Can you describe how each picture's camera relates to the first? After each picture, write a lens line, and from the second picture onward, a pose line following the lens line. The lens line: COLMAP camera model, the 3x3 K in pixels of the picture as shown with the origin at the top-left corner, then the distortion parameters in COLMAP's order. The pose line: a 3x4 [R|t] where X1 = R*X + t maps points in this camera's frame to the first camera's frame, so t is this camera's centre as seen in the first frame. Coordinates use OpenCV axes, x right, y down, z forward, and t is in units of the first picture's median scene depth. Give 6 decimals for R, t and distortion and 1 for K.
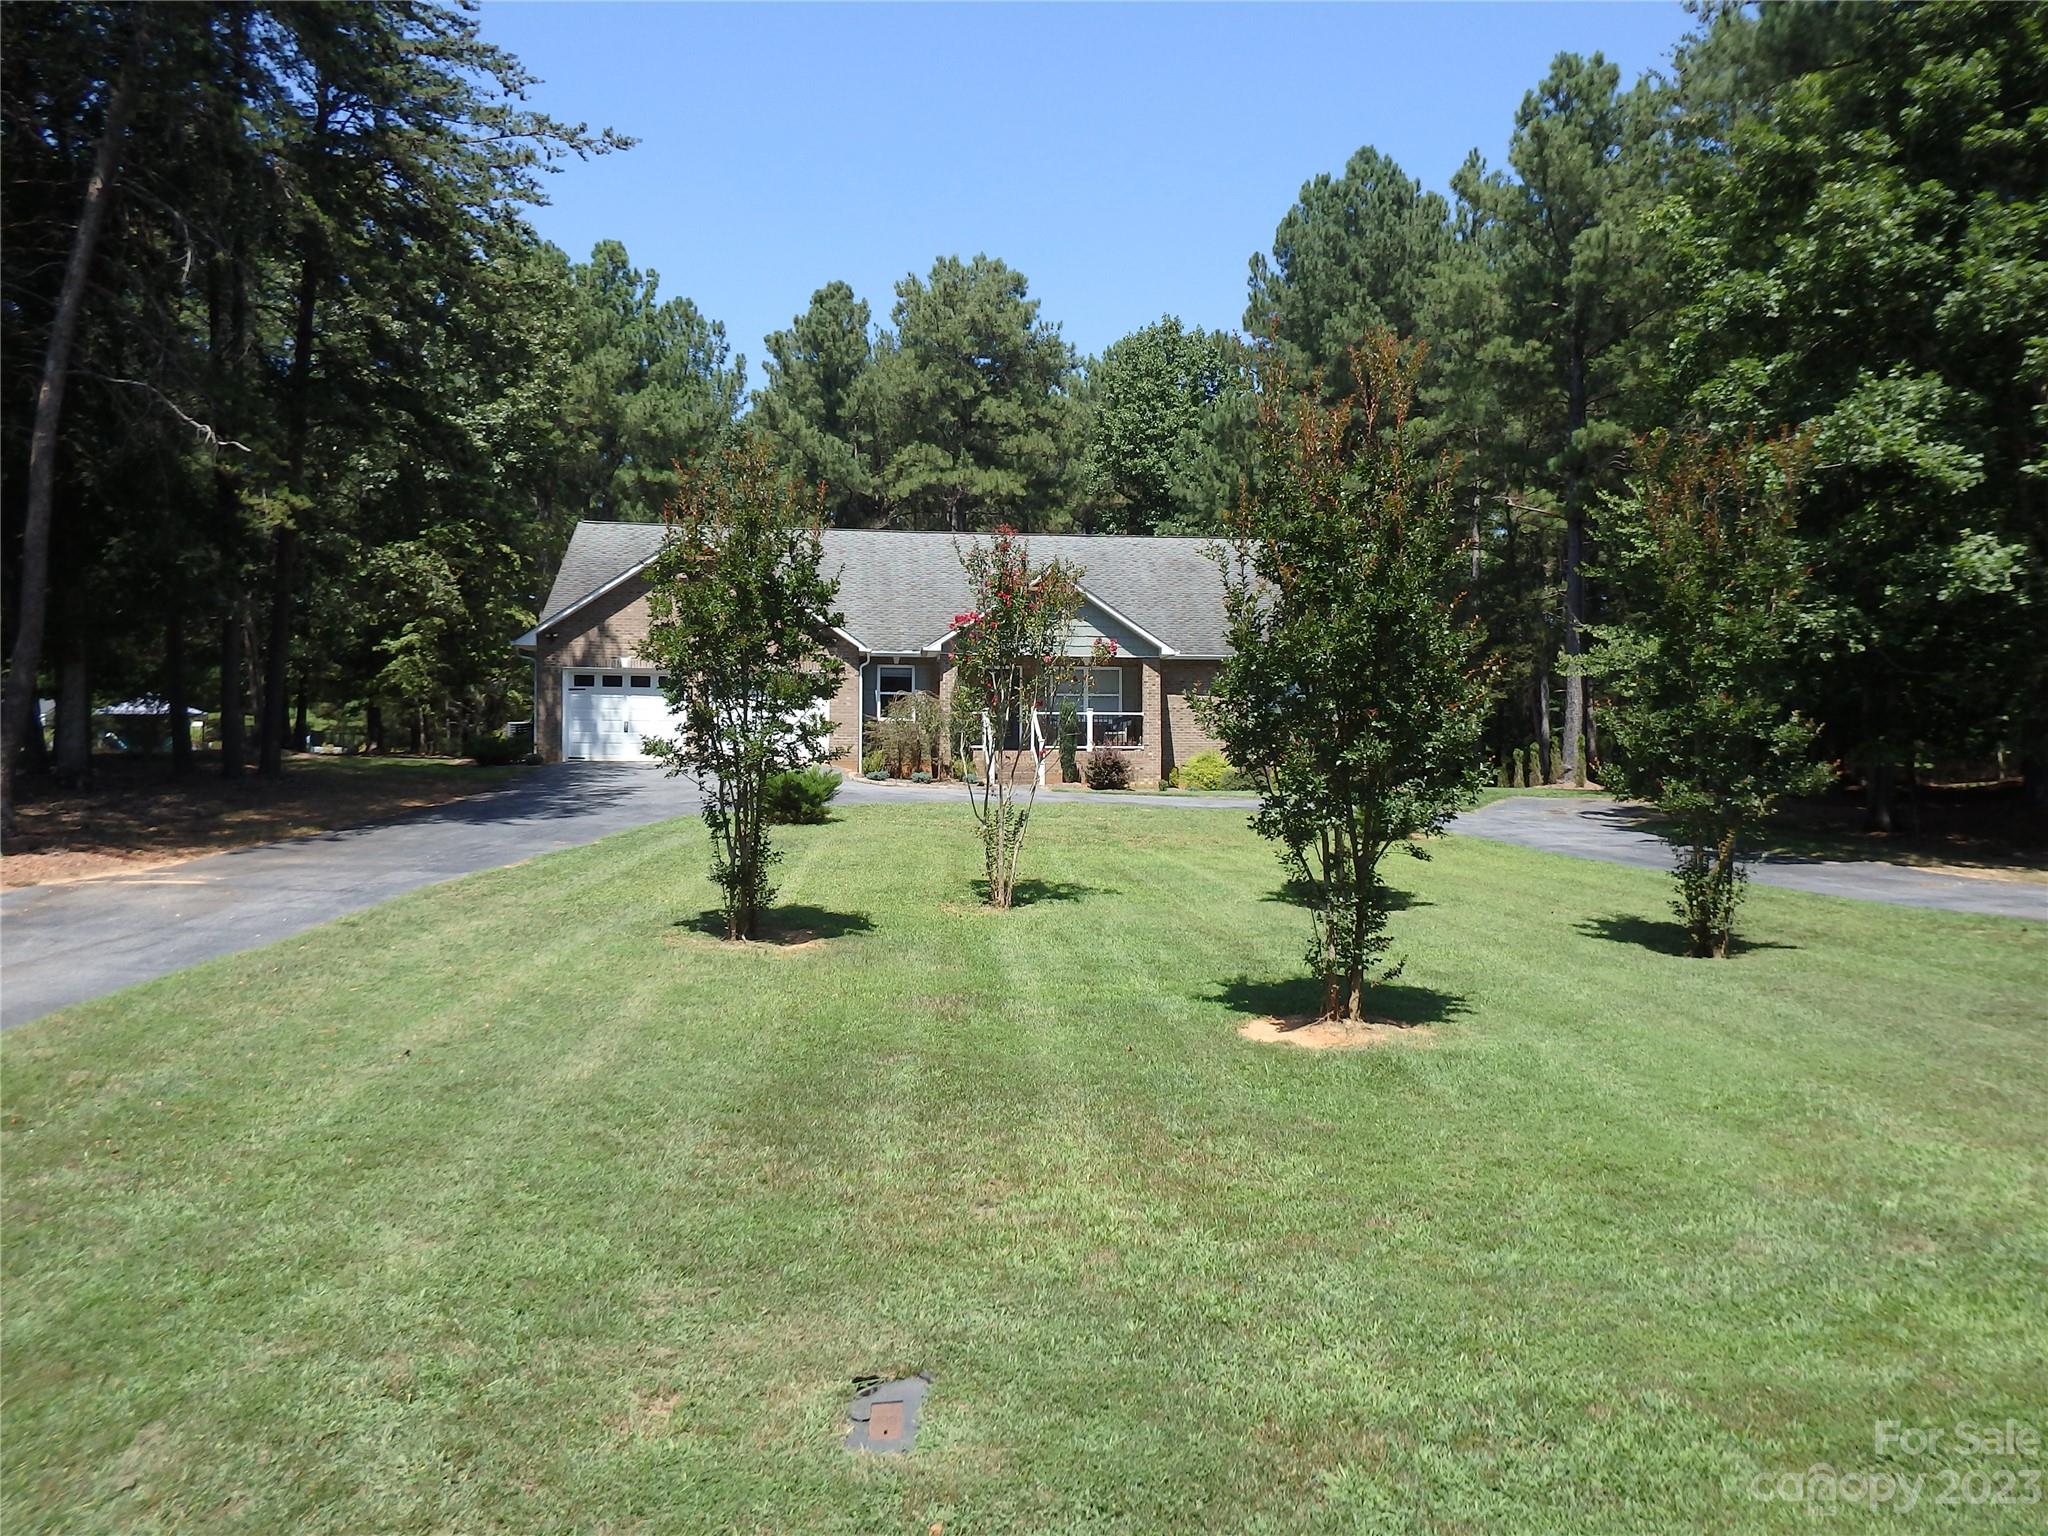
lens RADIAL K [[1429.6, 0, 1029.2], [0, 1429.6, 721.1], [0, 0, 1]] dist [-0.014411, -0.001271]
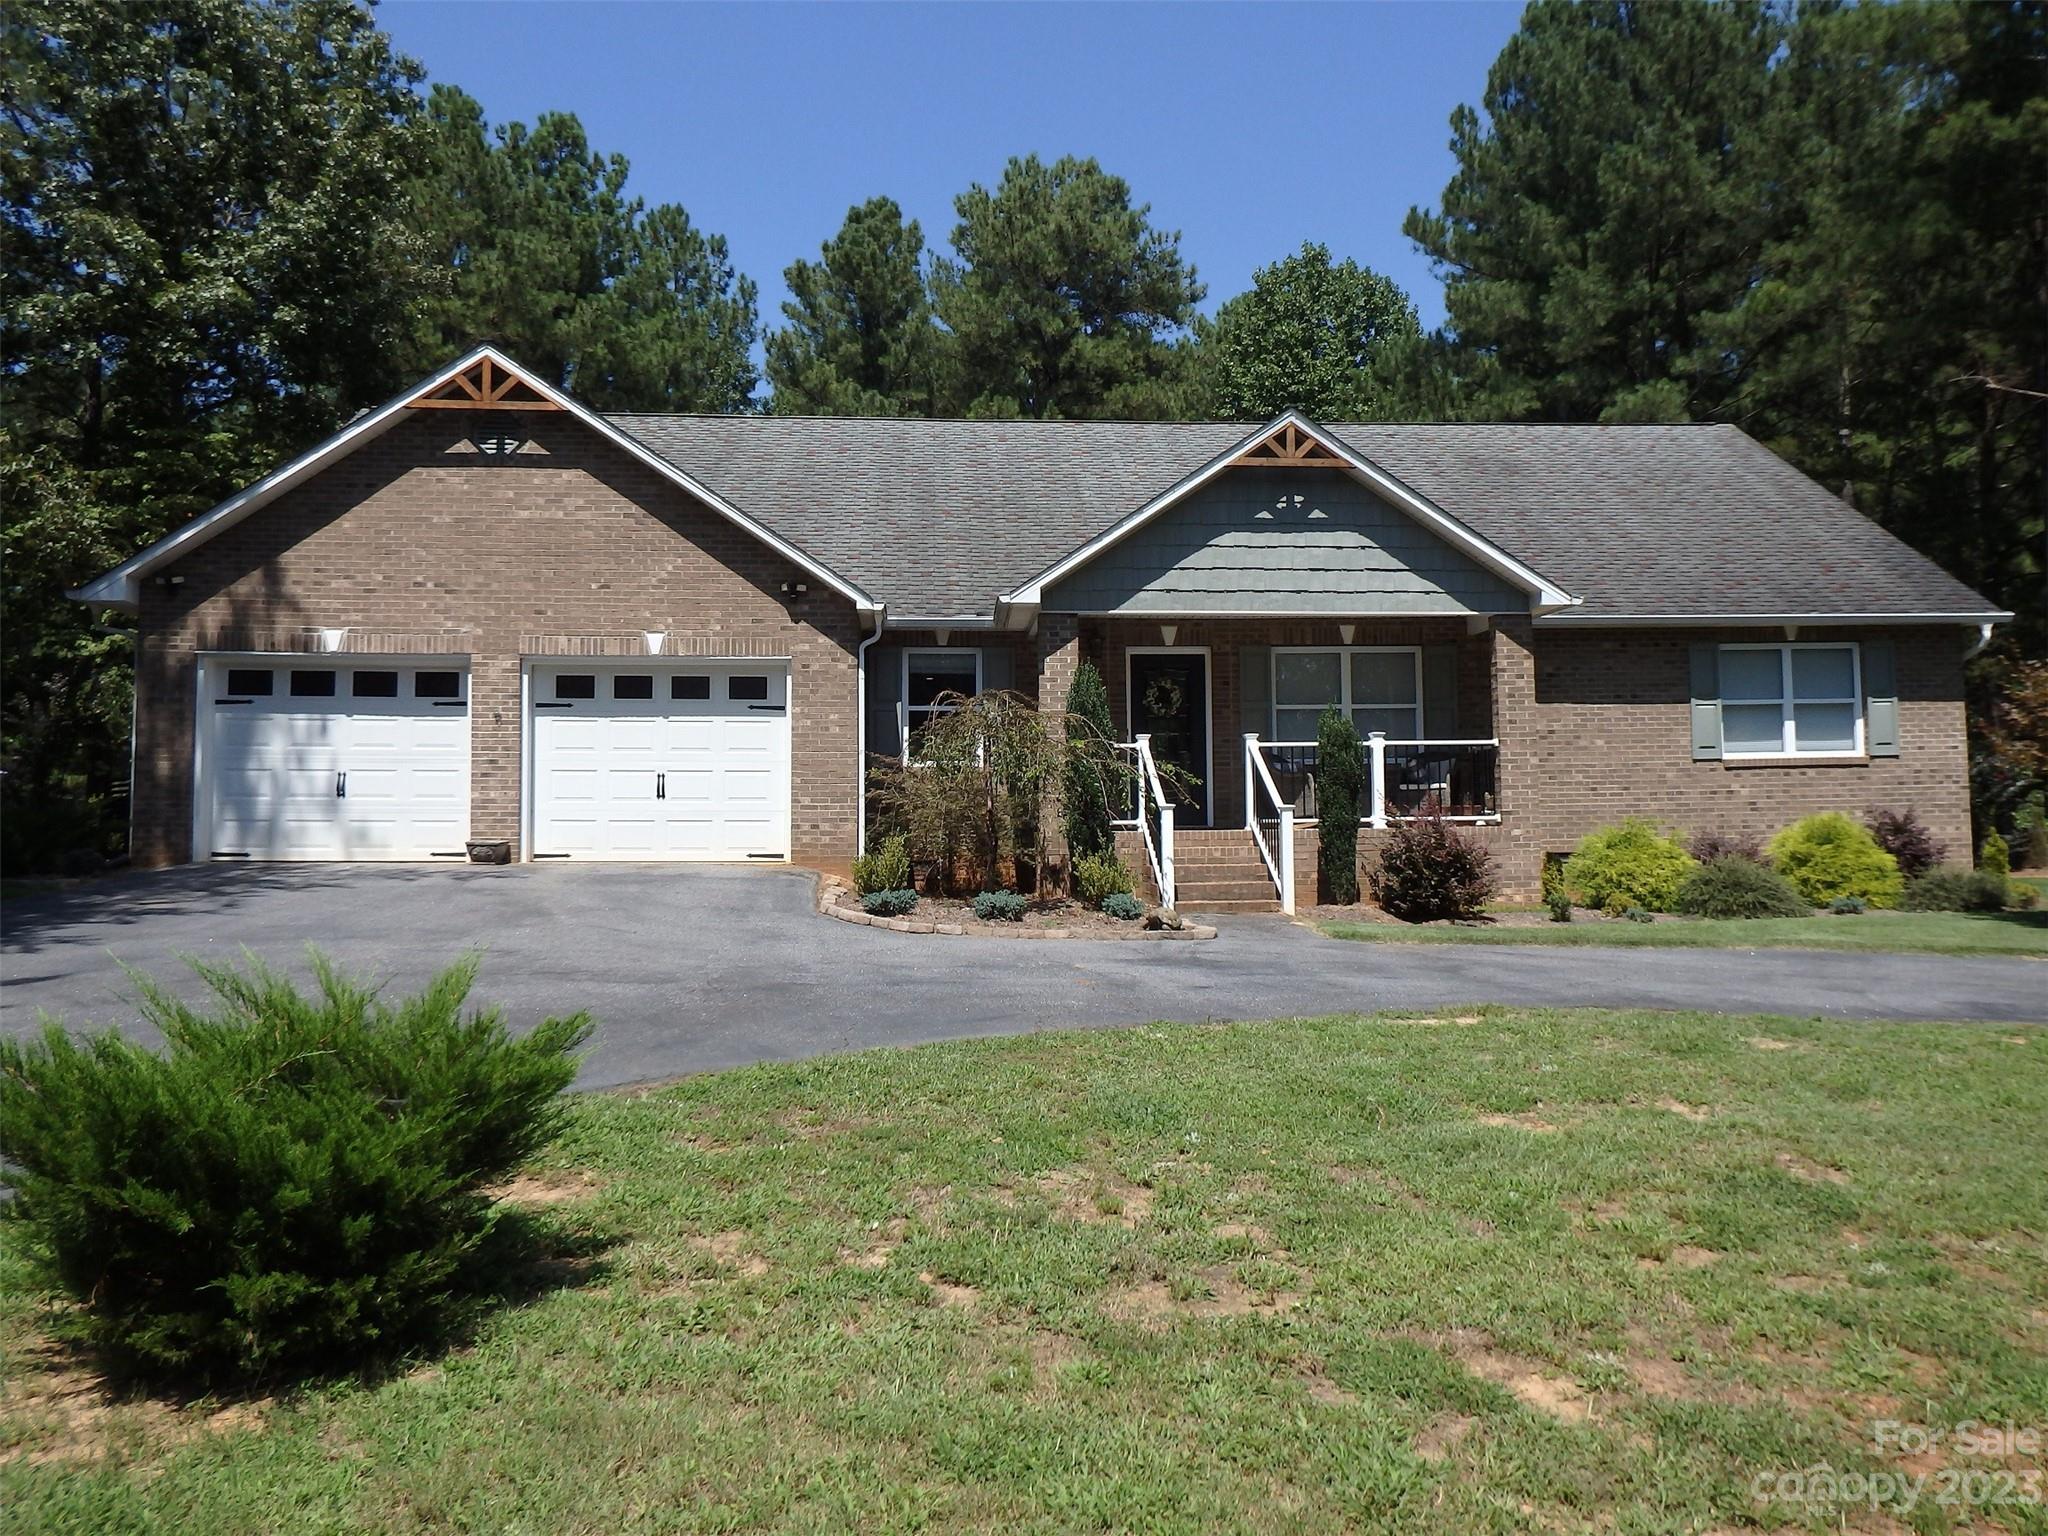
lens RADIAL K [[1437.0, 0, 993.2], [0, 1437.0, 722.2], [0, 0, 1]] dist [-0.067053, 0.047979]
pose [[0.996894, -0.014813, -0.077351, -0.020800], [0.011781, 0.999149, -0.039516, 0.002202], [0.077871, 0.038482, 0.996221, 0.275161]]
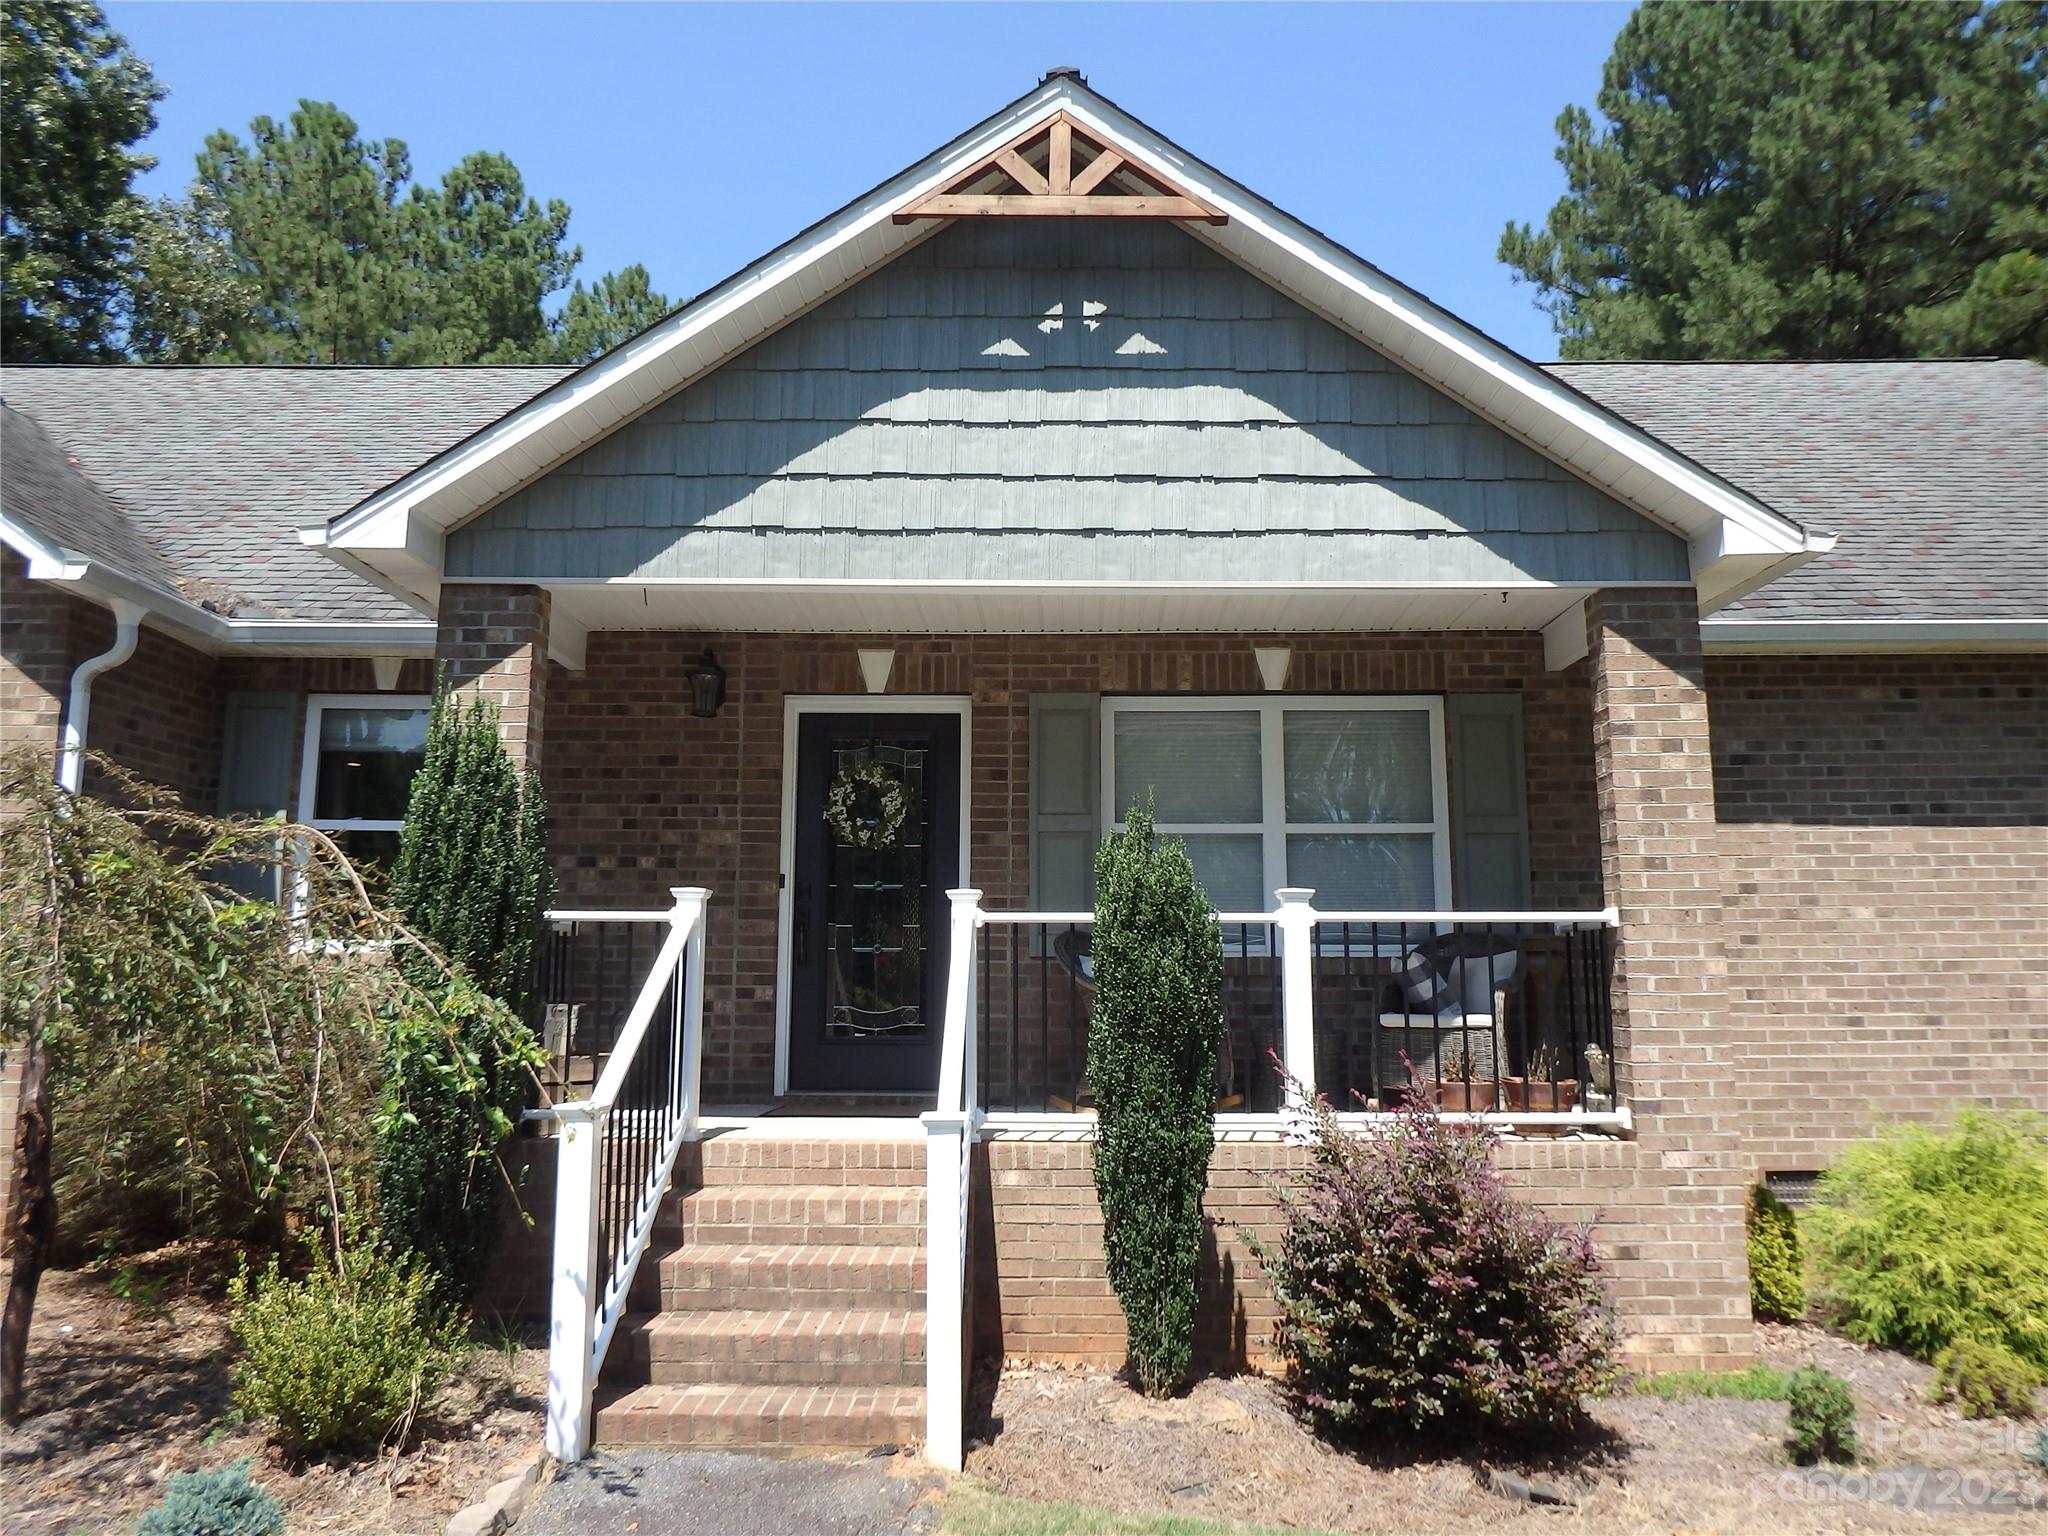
lens RADIAL K [[1429.6, 0, 1029.2], [0, 1429.6, 721.1], [0, 0, 1]] dist [-0.014411, -0.001271]
pose [[0.989966, -0.021041, -0.139727, 0.017633], [0.001044, 0.989914, -0.141669, -0.002037], [0.141299, 0.140101, 0.980003, 0.412353]]
